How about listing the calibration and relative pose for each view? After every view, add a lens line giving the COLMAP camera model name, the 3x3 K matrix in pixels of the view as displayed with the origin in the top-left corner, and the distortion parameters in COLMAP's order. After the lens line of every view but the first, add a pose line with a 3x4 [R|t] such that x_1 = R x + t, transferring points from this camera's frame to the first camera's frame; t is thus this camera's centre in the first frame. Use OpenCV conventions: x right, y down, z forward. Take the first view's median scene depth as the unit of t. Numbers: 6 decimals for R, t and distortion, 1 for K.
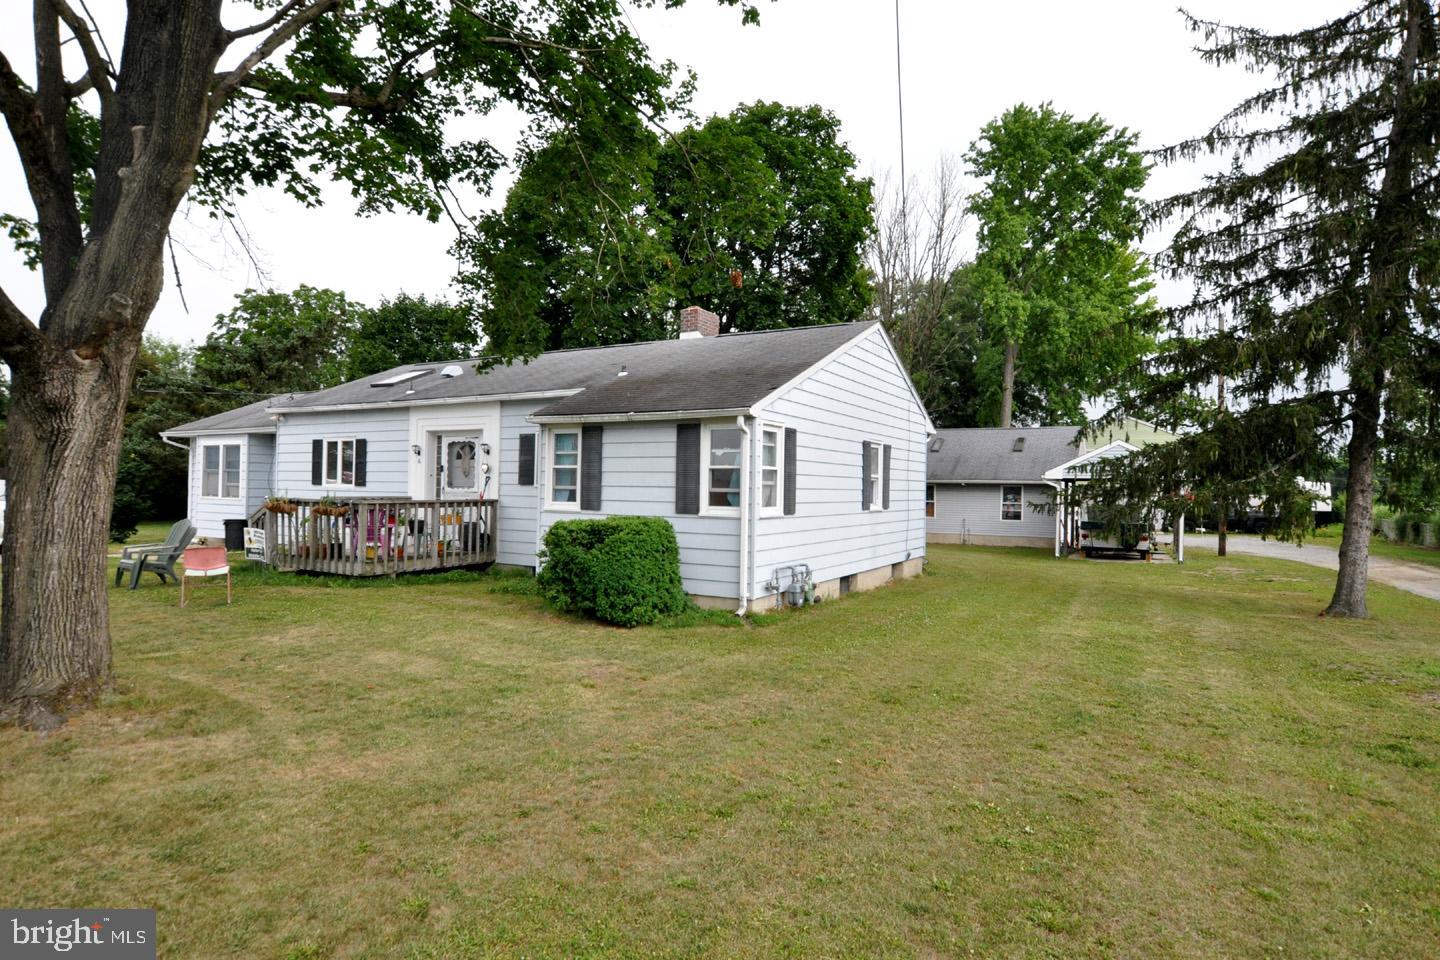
lens RADIAL K [[775.4, 0, 741.9], [0, 775.4, 479.2], [0, 0, 1]] dist [-0.019985, 0.000515]
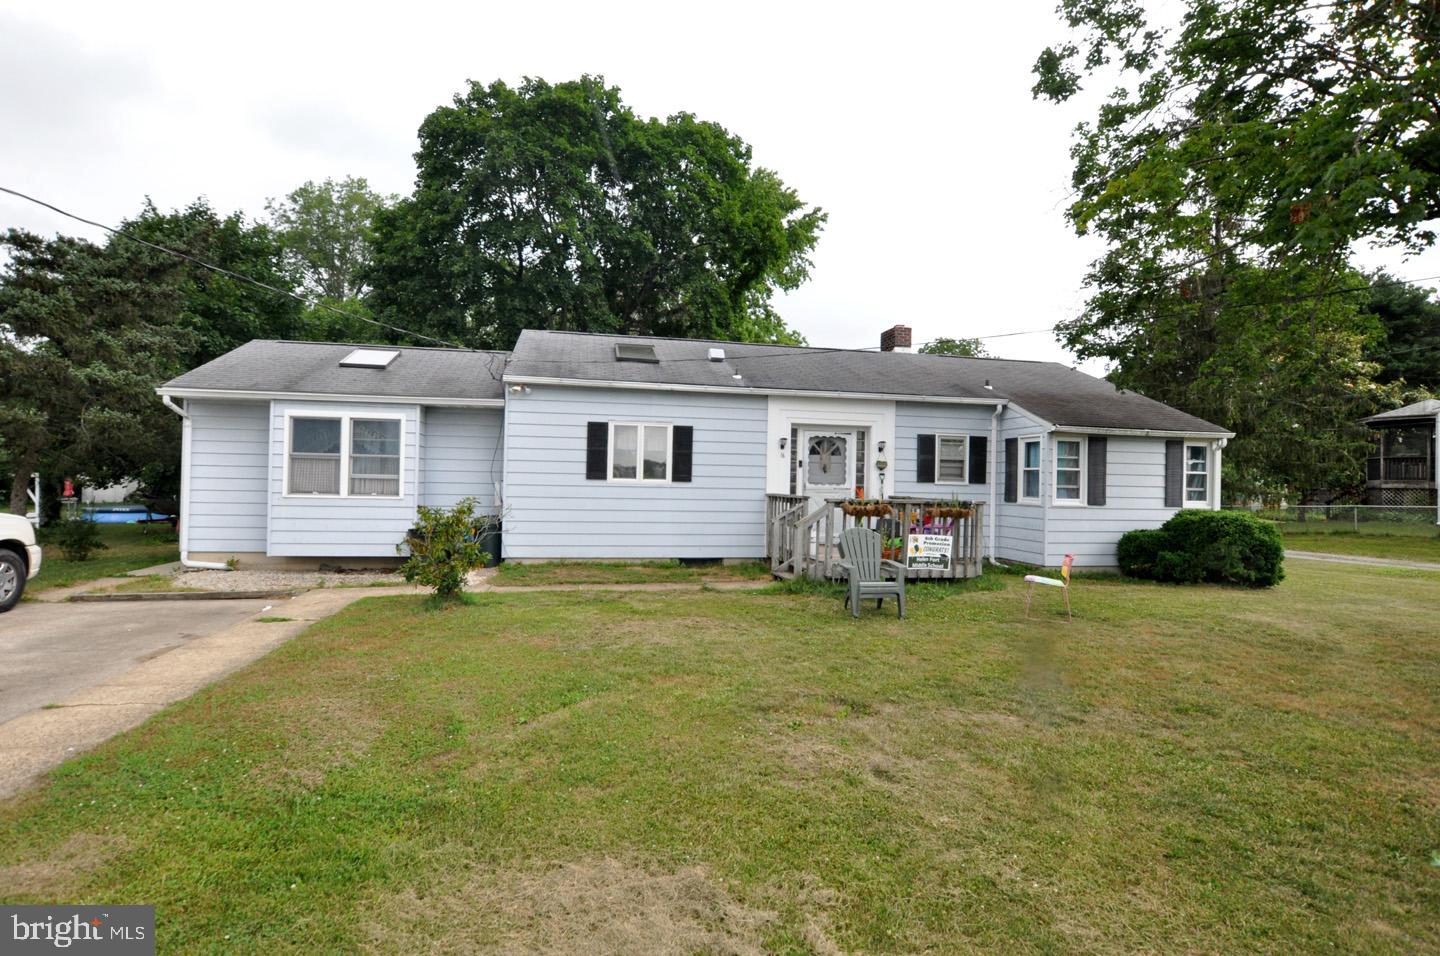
lens RADIAL K [[706.3, 0, 720.0], [0, 706.3, 478.0], [0, 0, 1]] dist [-0.023166, -0.000174]
pose [[0.766371, 0.002282, 0.642395, -1.093122], [-0.016092, 0.999748, 0.015646, -0.008924], [-0.642197, -0.022328, 0.766214, 0.427816]]
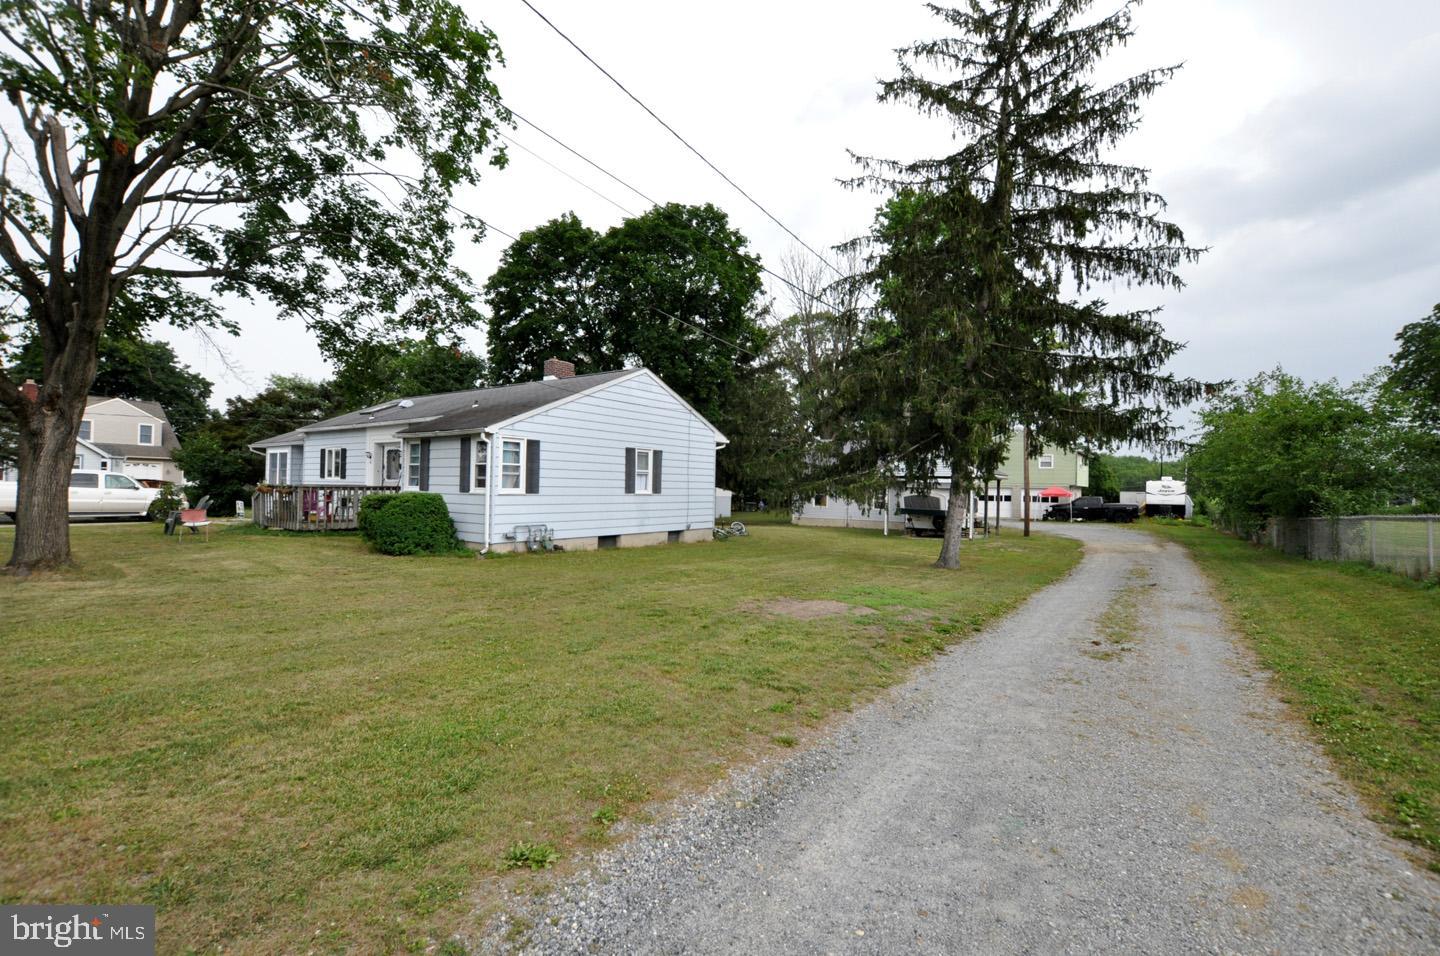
lens RADIAL K [[635.9, 0, 725.5], [0, 635.9, 476.5], [0, 0, 1]] dist [-0.036089, 0.009417]
pose [[0.994563, 0.000916, -0.104135, 0.460536], [-0.001705, 0.999971, -0.007485, 0.014848], [0.104125, 0.007621, 0.994535, -0.204830]]
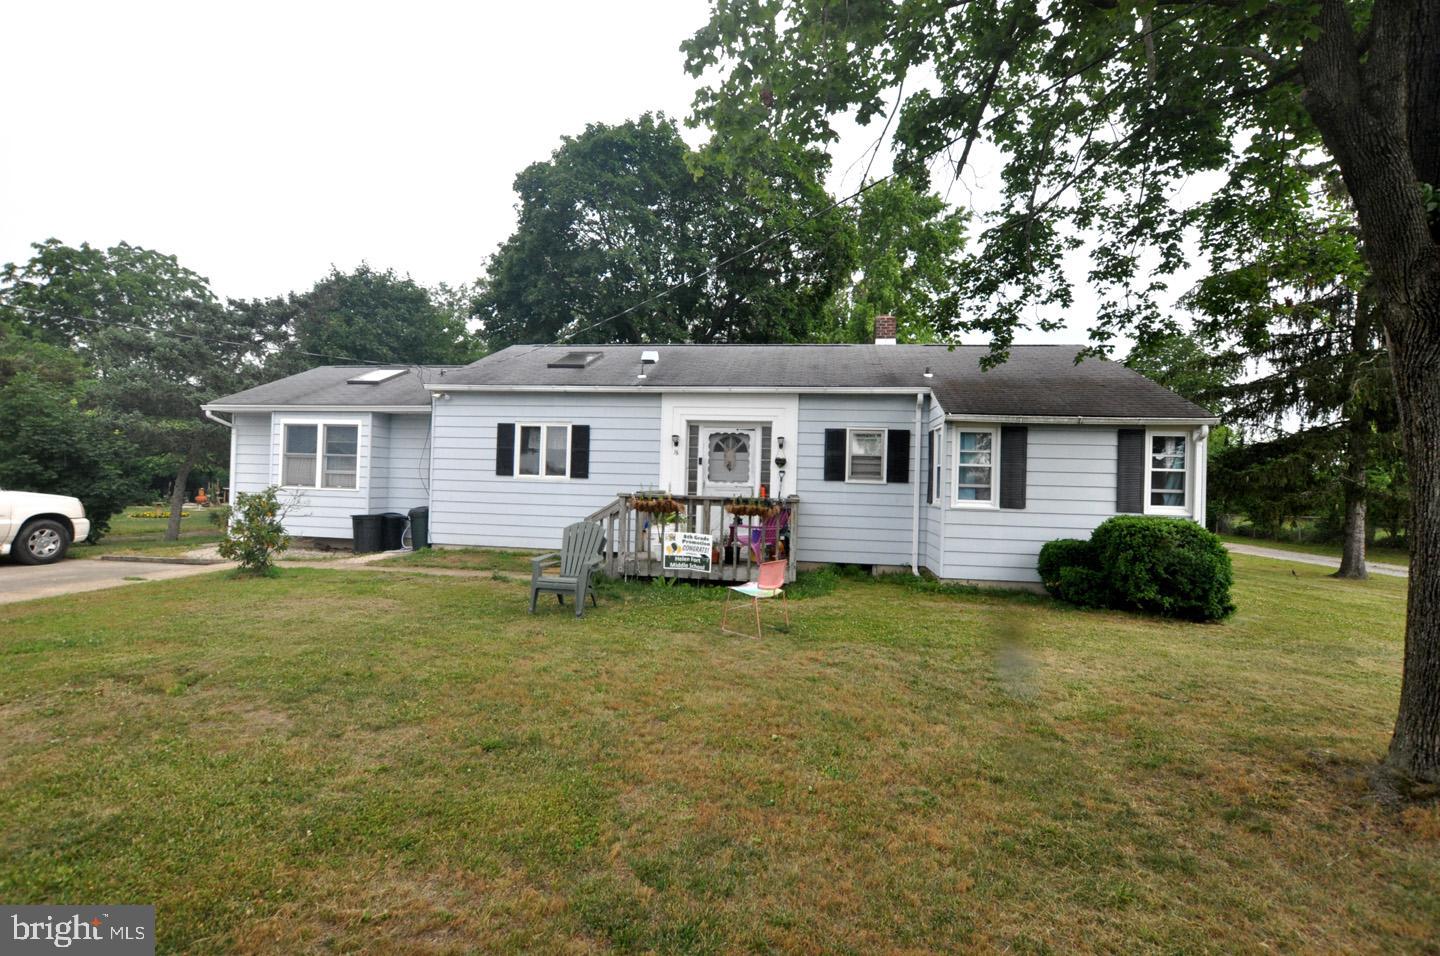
lens RADIAL K [[655.2, 0, 723.7], [0, 655.2, 477.7], [0, 0, 1]] dist [-0.038307, 0.008842]
pose [[0.937035, 0.012328, 0.349019, -0.684028], [-0.017177, 0.999794, 0.010801, -0.002805], [-0.348814, -0.016116, 0.937053, 0.262581]]
